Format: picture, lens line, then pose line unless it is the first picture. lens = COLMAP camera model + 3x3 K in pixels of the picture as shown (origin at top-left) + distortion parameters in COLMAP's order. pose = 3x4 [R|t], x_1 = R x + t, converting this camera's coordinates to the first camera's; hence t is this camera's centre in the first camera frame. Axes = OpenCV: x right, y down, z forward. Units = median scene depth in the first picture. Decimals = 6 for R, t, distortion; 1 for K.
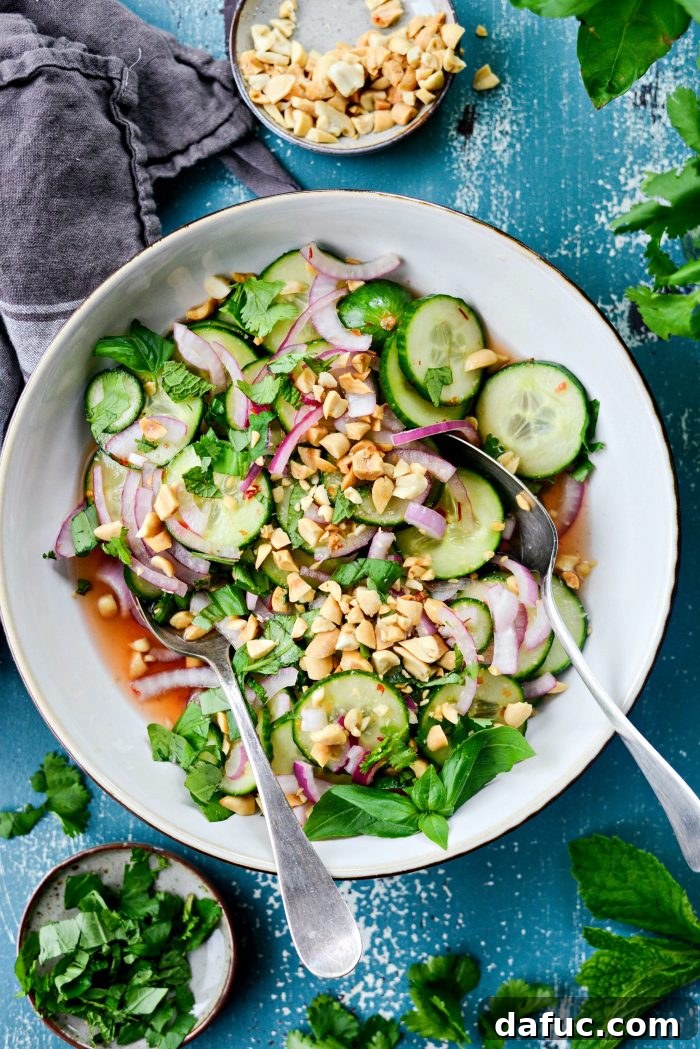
lens RADIAL K [[1605.1, 0, 347.8], [0, 1605.1, 539.0], [0, 0, 1]] dist [-0.176493, 0.000000]
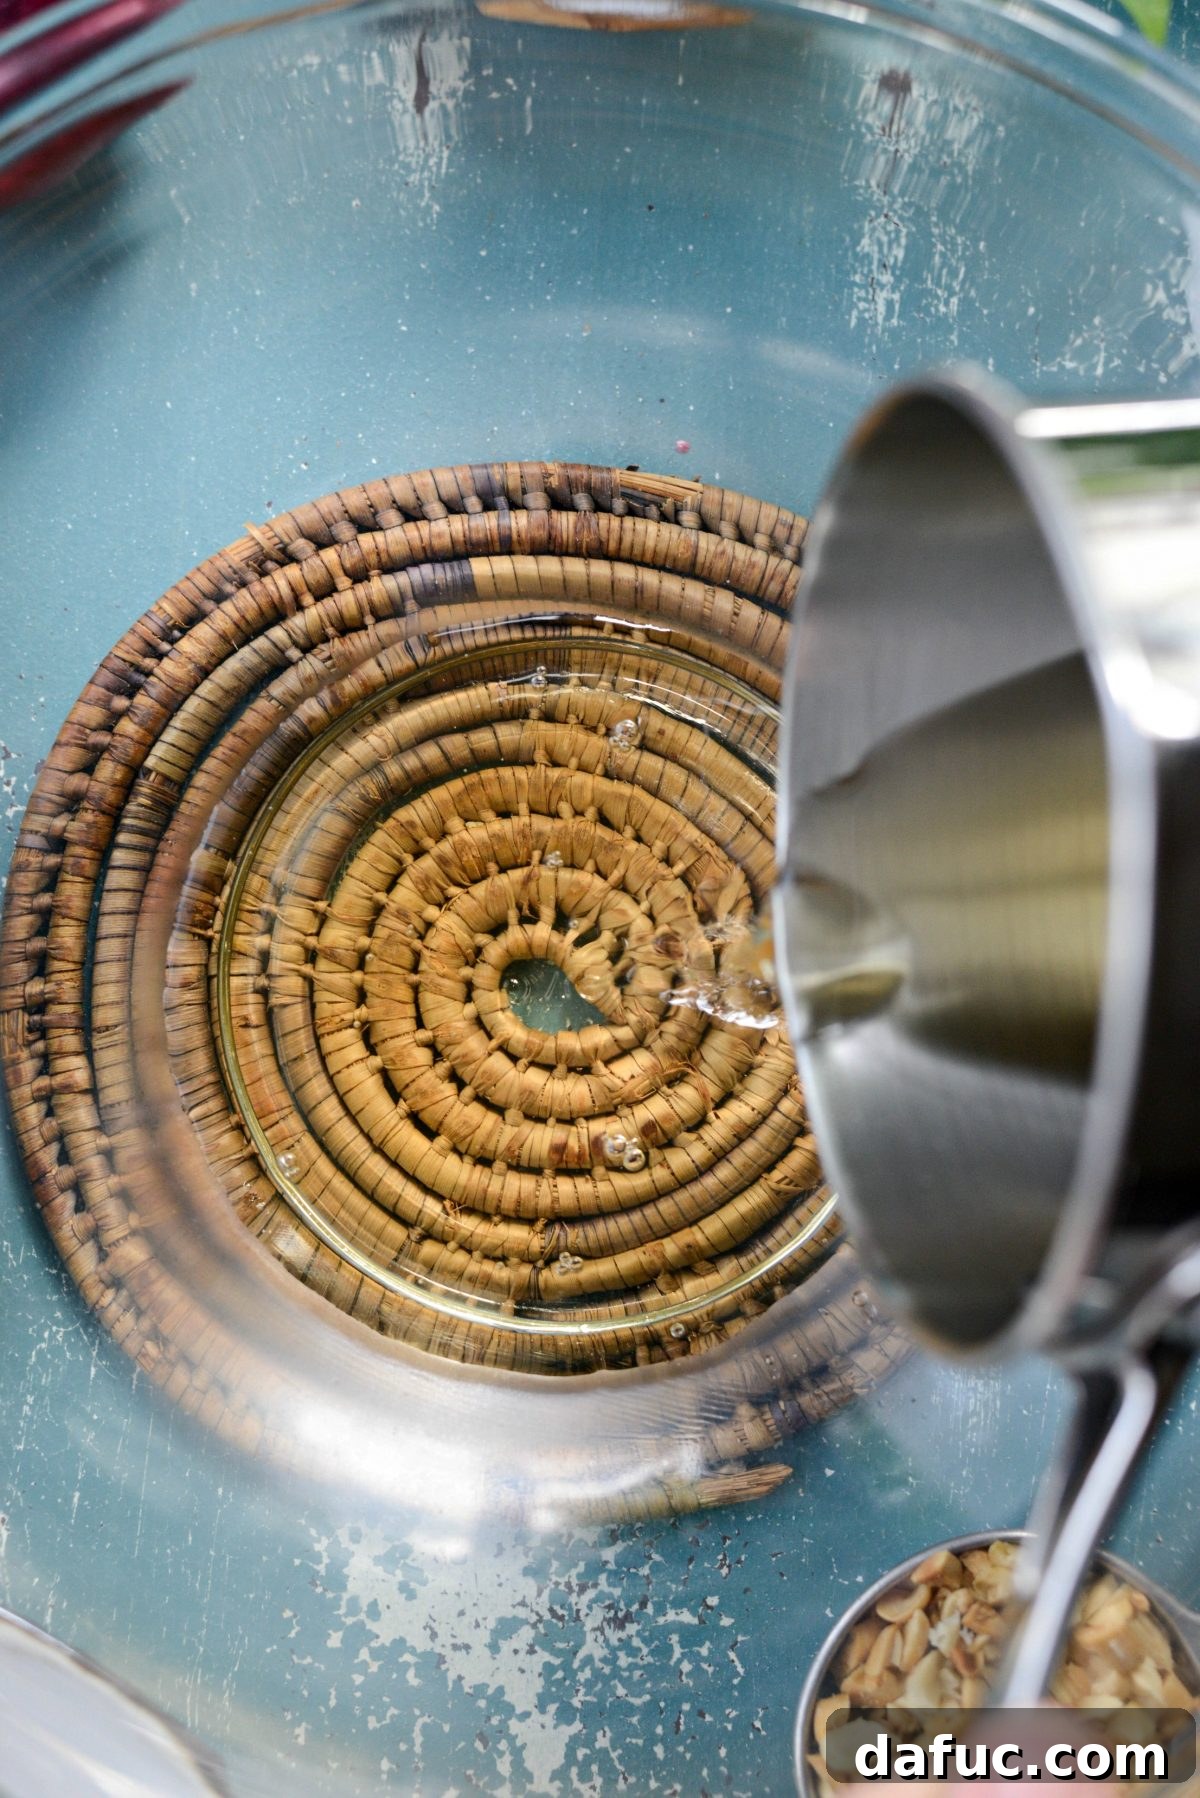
lens RADIAL K [[2751.2, 0, 567.1], [0, 2751.2, 945.0], [0, 0, 1]] dist [-0.176493, 0.000000]
pose [[0.996695, 0.081212, -0.001980, -0.003363], [-0.081195, 0.996668, 0.007707, 0.005998], [0.002600, -0.007521, 0.999968, 0.192500]]
